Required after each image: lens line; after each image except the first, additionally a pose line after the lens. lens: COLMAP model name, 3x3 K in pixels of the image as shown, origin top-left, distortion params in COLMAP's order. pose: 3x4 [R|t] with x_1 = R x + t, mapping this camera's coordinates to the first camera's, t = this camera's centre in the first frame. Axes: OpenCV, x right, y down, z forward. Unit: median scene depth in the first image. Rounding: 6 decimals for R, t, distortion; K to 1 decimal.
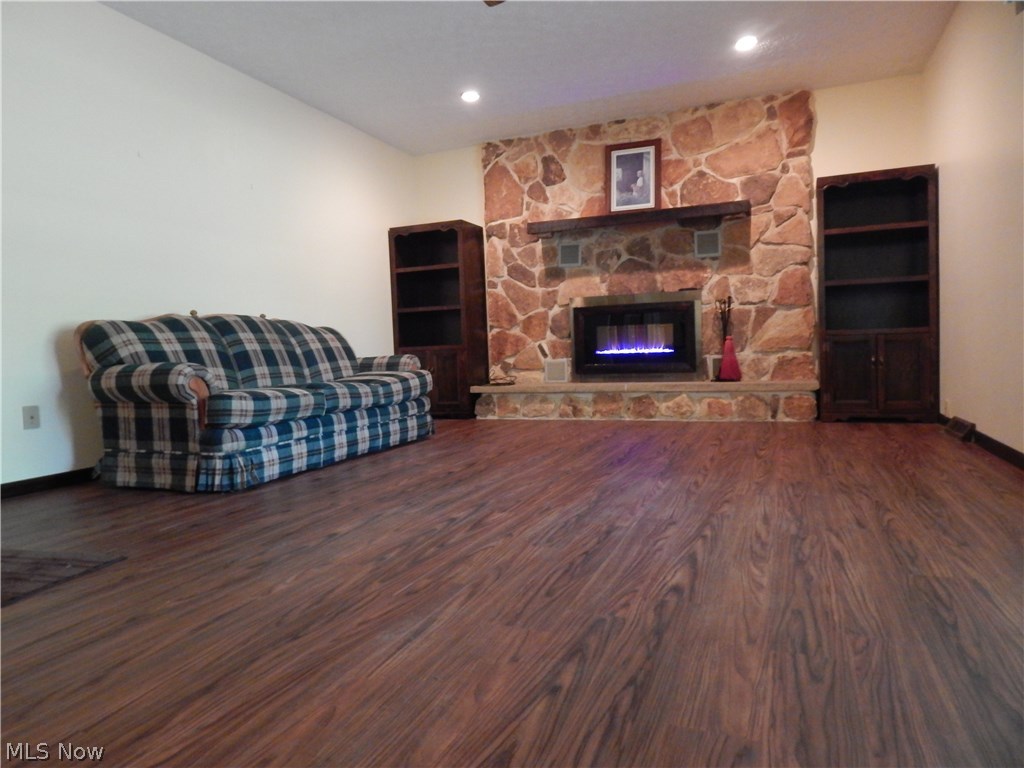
lens RADIAL K [[676.9, 0, 512.0], [0, 676.9, 384.0], [0, 0, 1]] dist [0.008257, 0.000466]
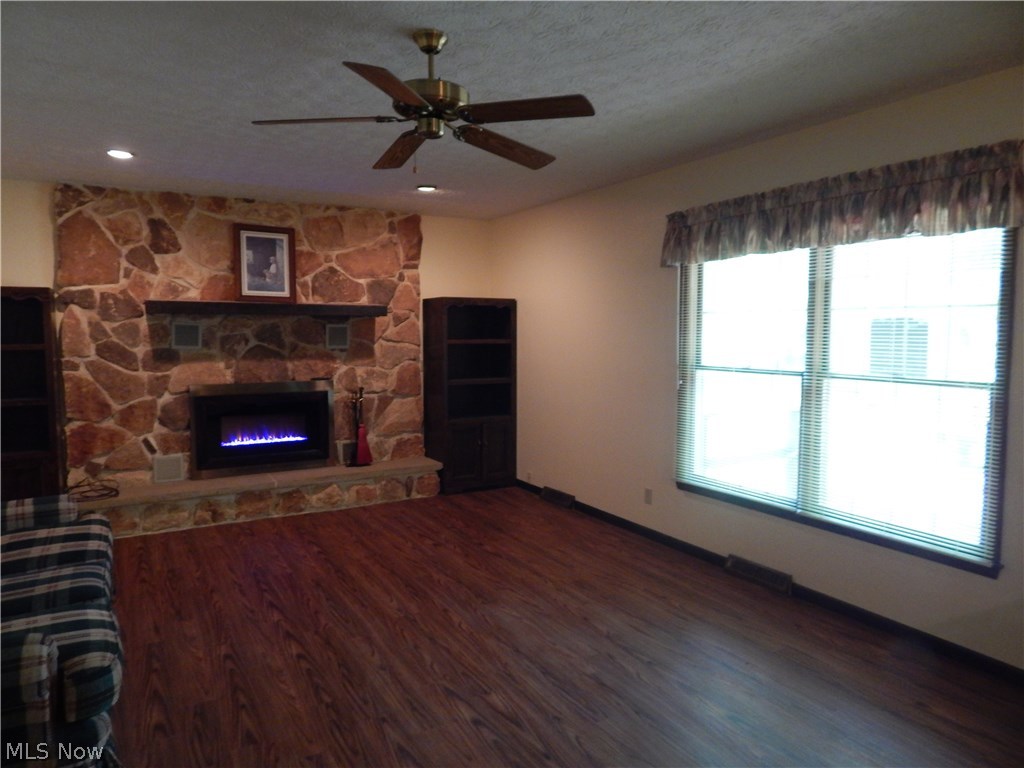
lens RADIAL K [[676.9, 0, 512.0], [0, 676.9, 384.0], [0, 0, 1]] dist [0.008257, 0.000466]
pose [[0.614367, -0.029797, 0.788458, -0.369270], [0.020679, 0.999551, 0.021661, -0.146341], [-0.788750, 0.002997, 0.614707, 0.134139]]
